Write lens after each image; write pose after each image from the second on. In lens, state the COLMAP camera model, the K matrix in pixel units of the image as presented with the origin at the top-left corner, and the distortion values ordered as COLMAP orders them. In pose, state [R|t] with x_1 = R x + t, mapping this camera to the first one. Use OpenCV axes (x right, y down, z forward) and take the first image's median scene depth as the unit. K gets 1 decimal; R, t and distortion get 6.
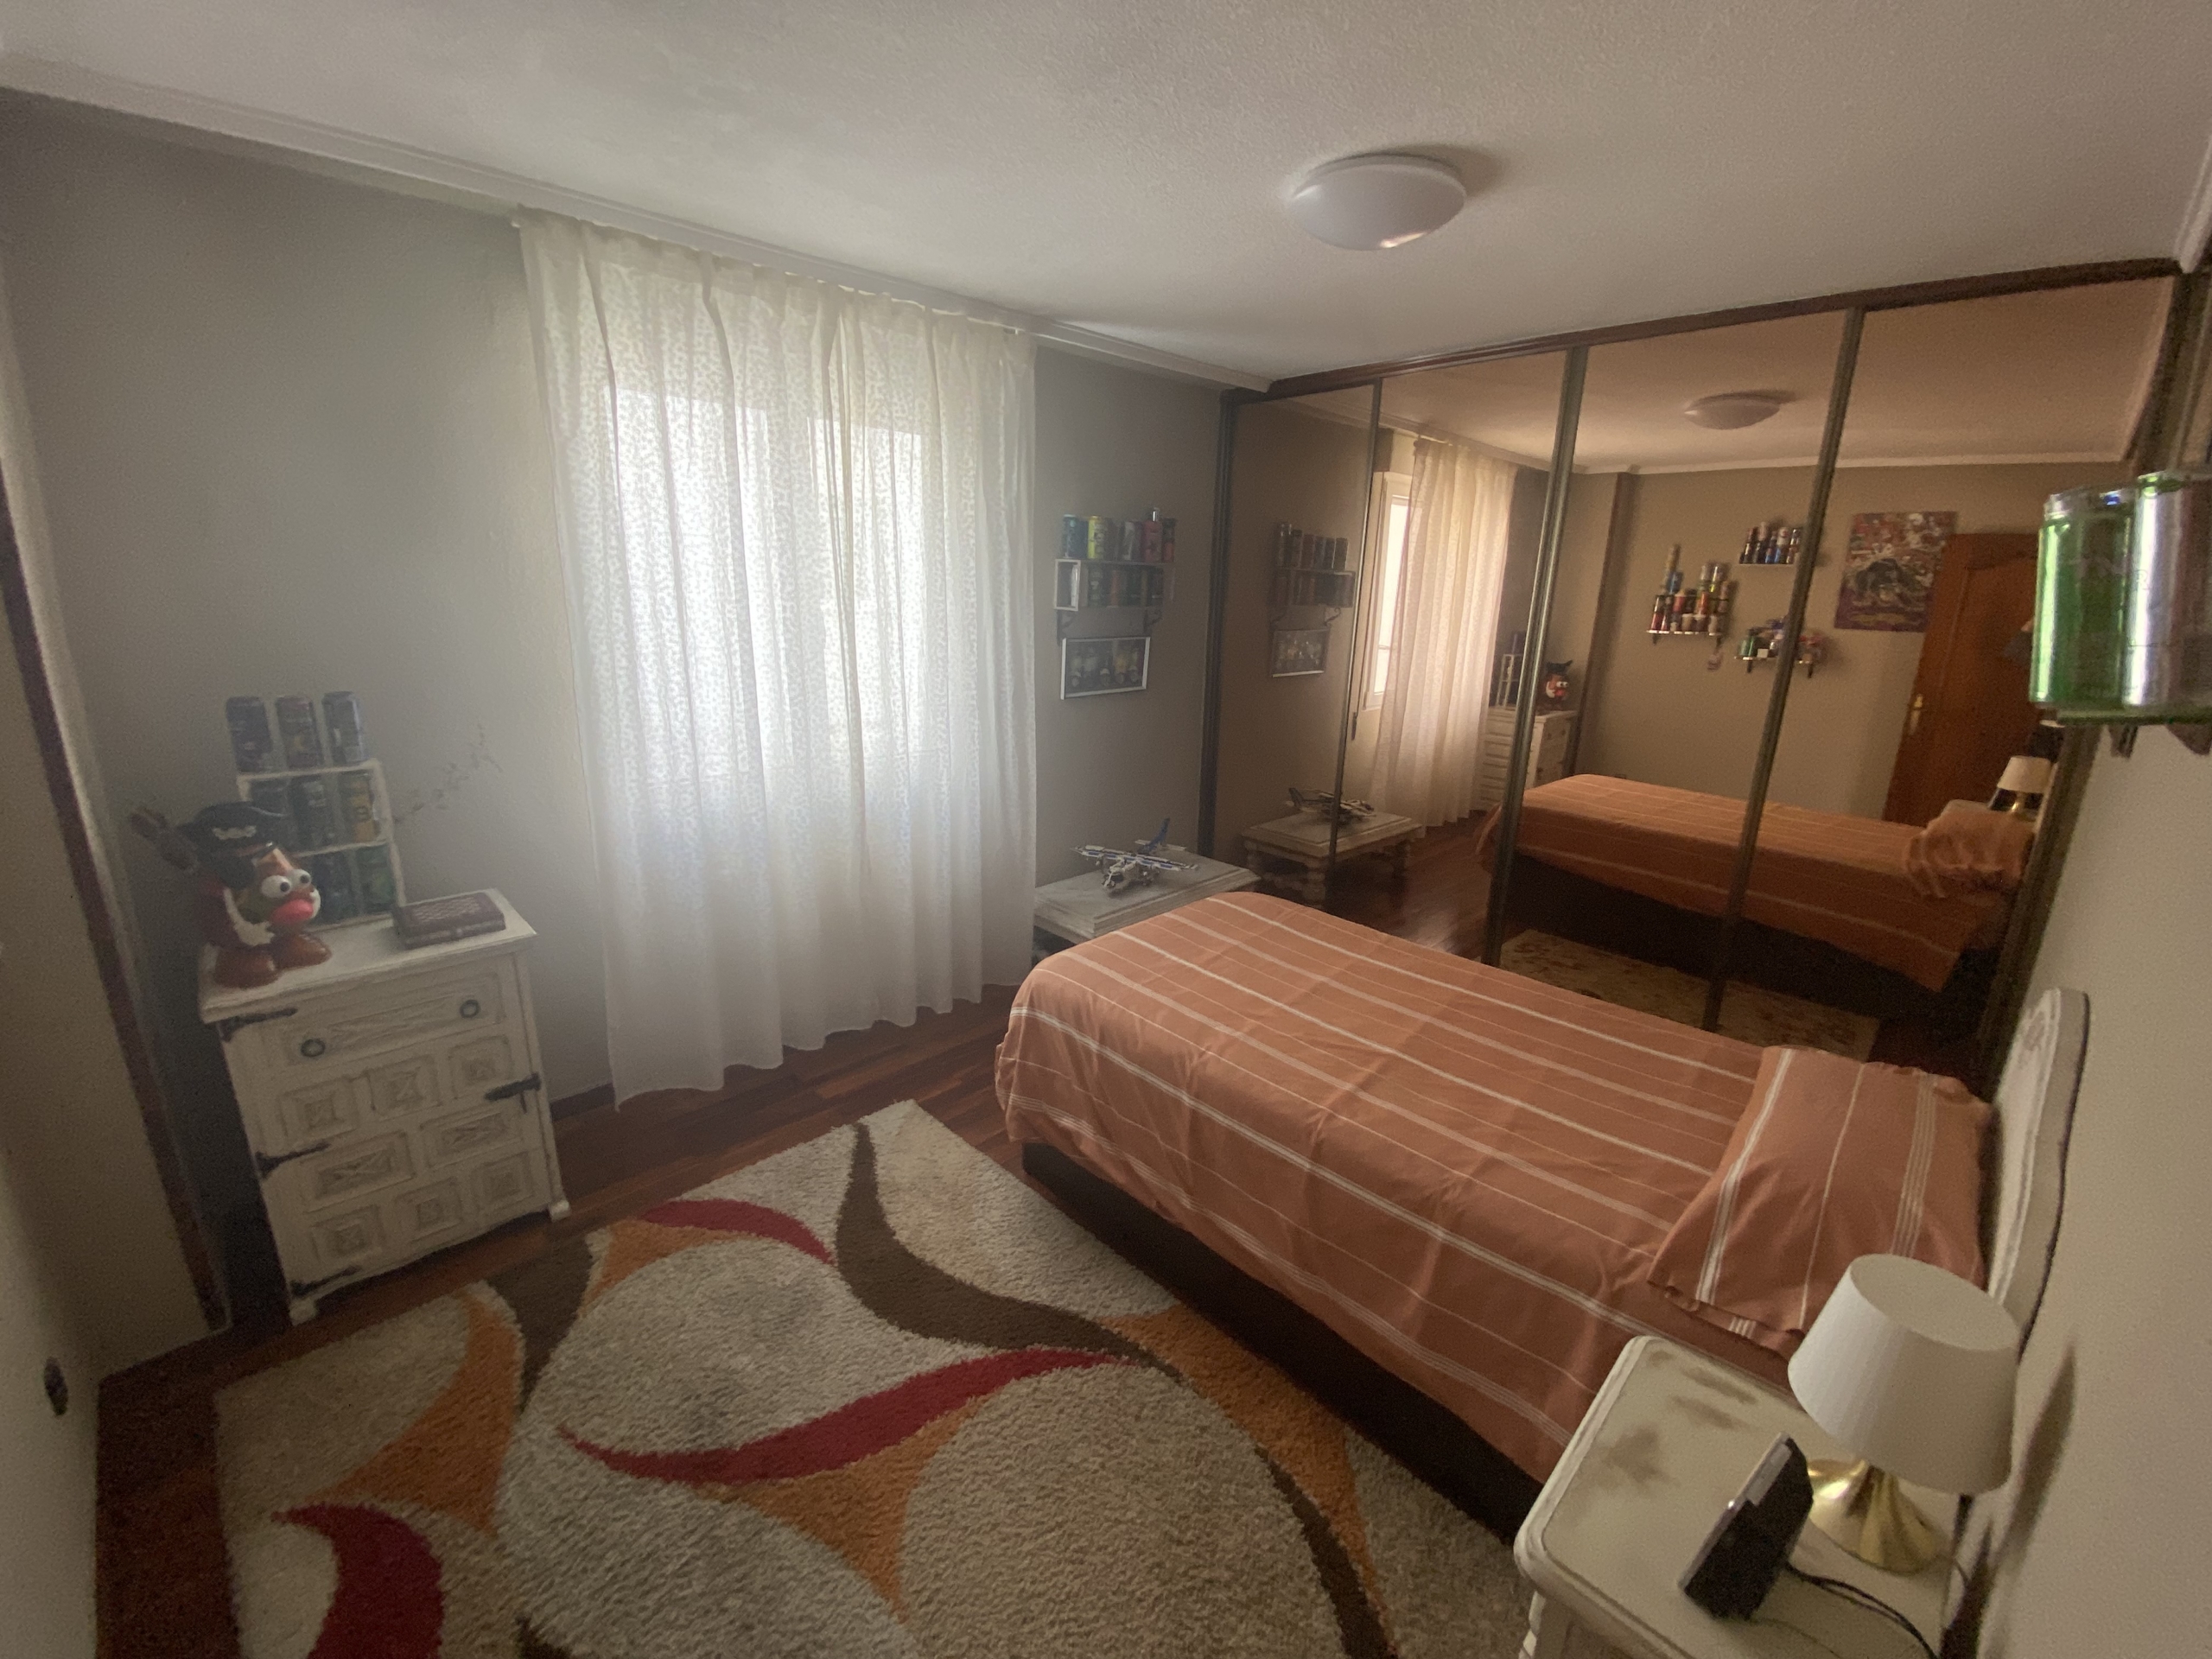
lens RADIAL K [[895.4, 0, 1106.0], [0, 895.4, 826.3], [0, 0, 1]] dist [-0.037362, -0.002035]
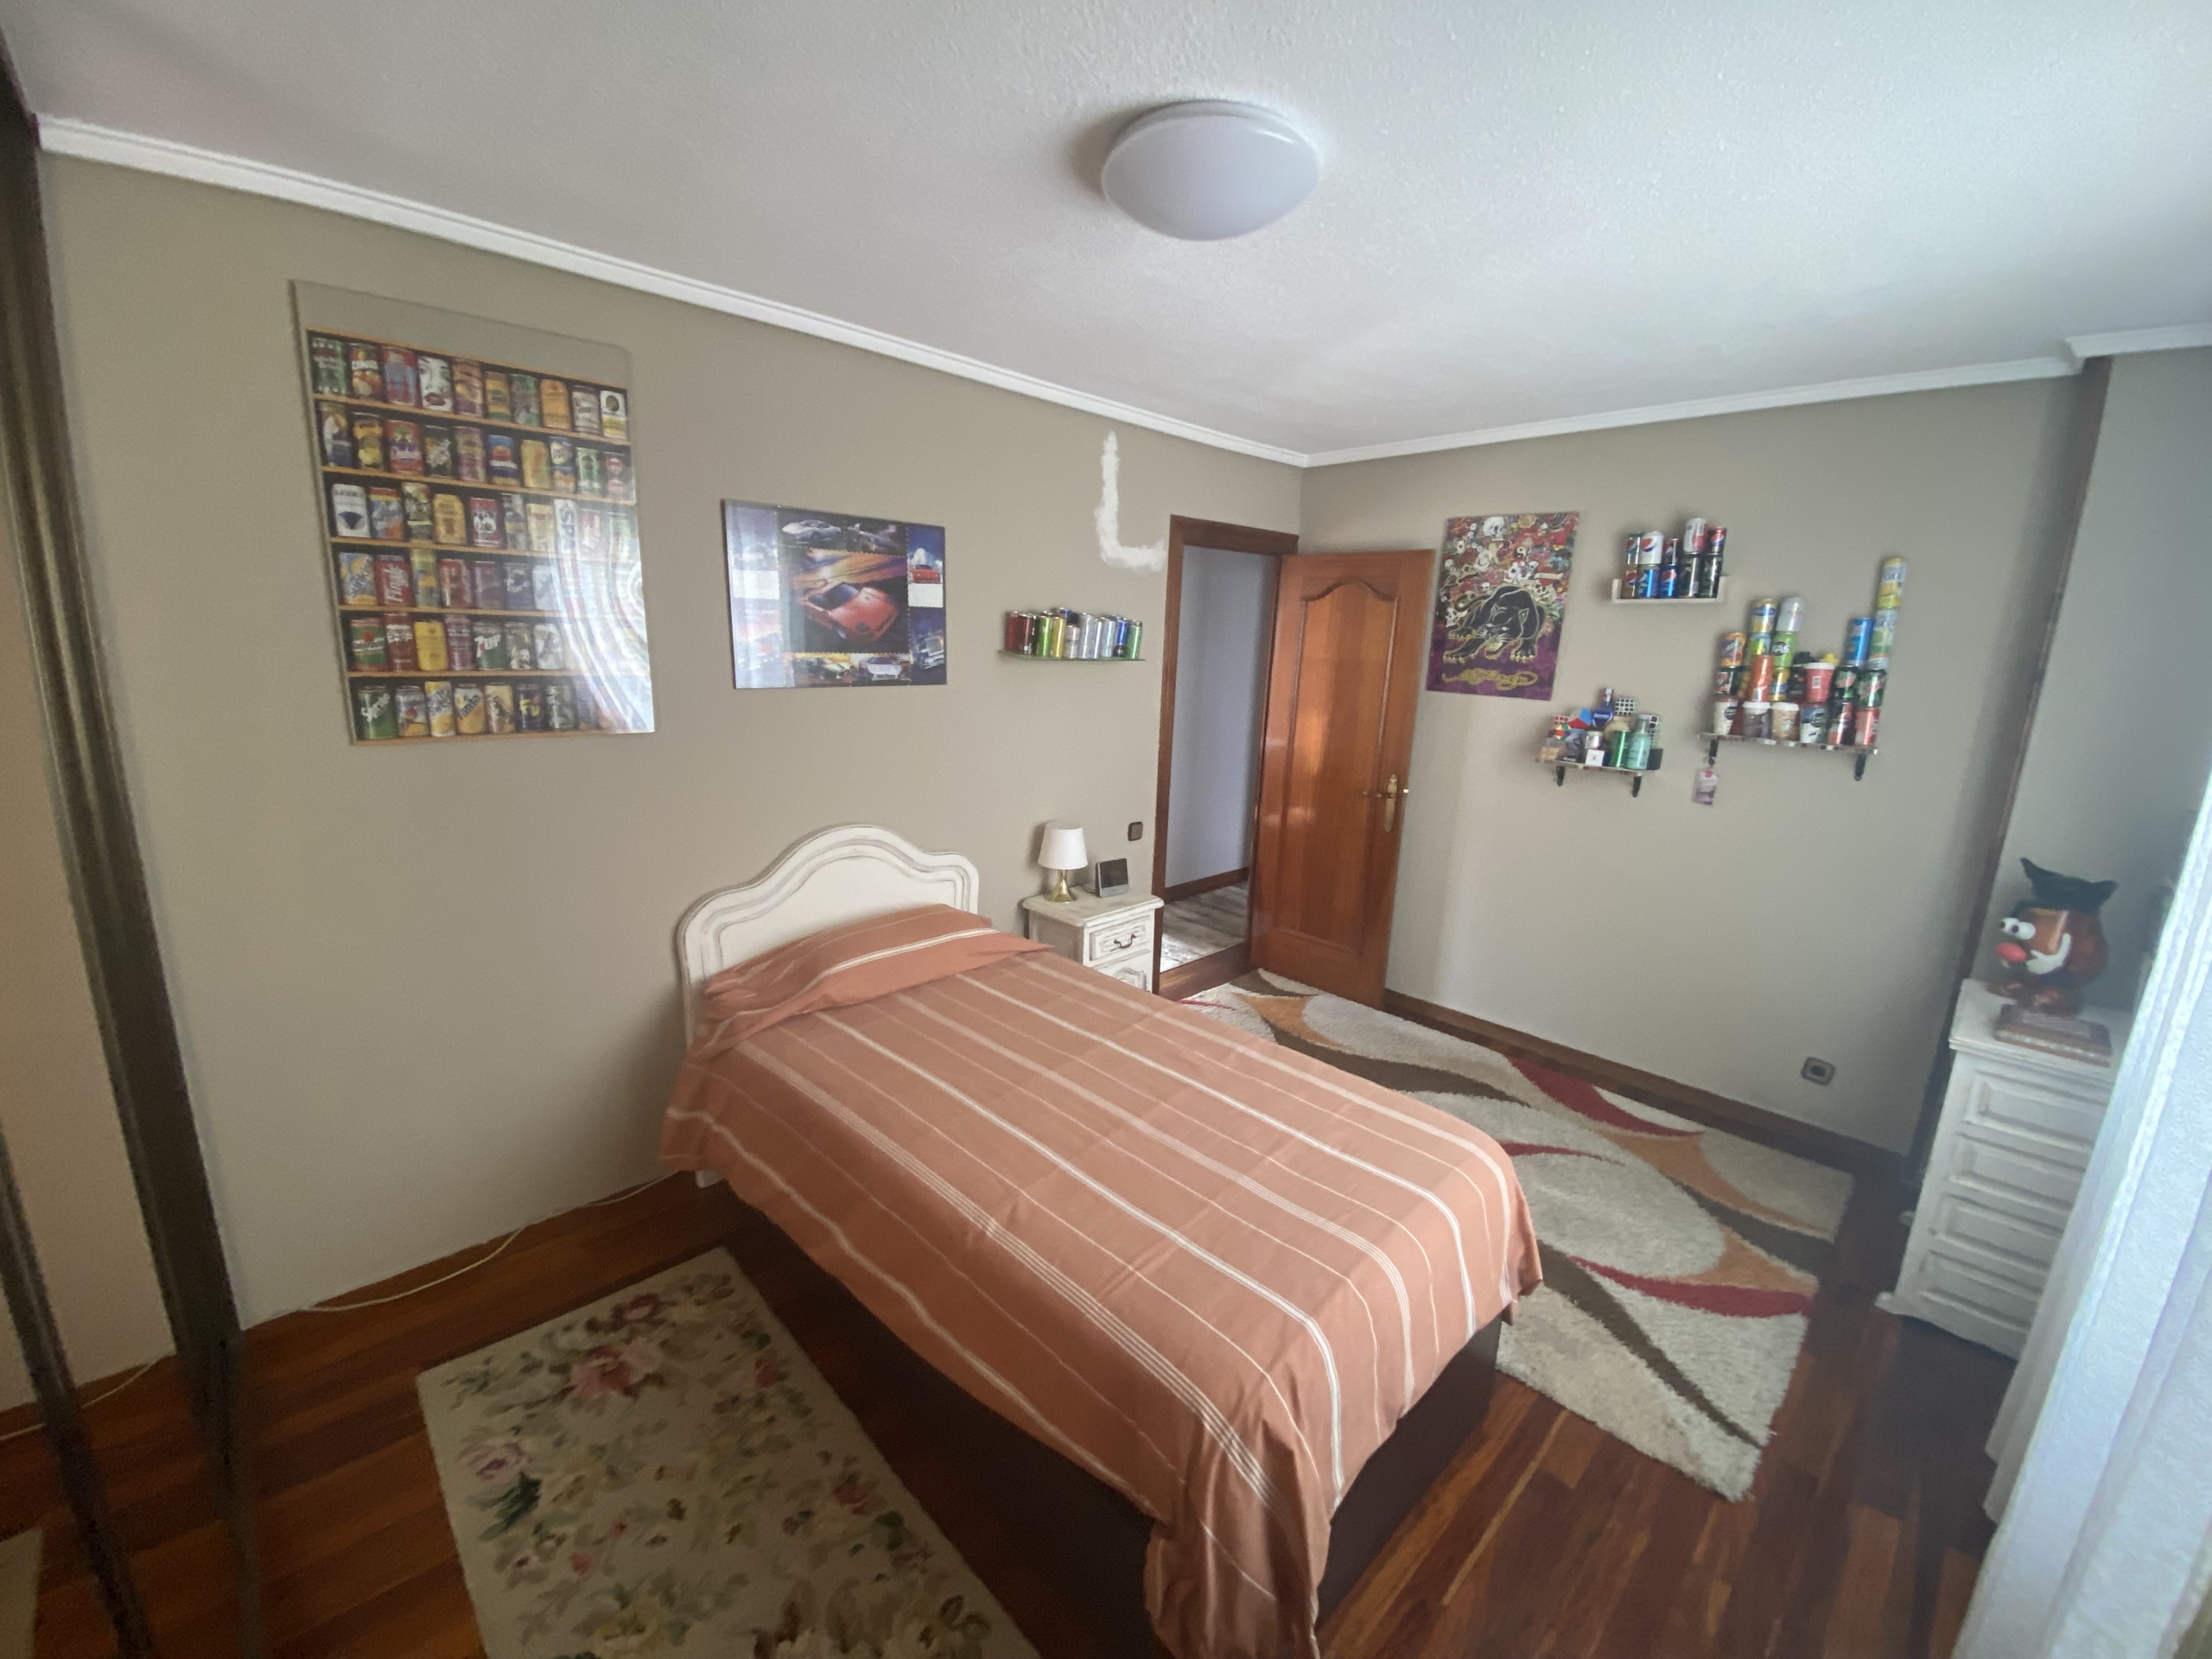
lens RADIAL K [[895.4, 0, 1101.7], [0, 895.4, 832.8], [0, 0, 1]] dist [-0.037362, -0.002035]
pose [[-0.999324, -0.036722, -0.001985, 0.307711], [-0.033589, 0.889409, 0.455877, -0.471224], [-0.014975, 0.455636, -0.890040, 1.729530]]
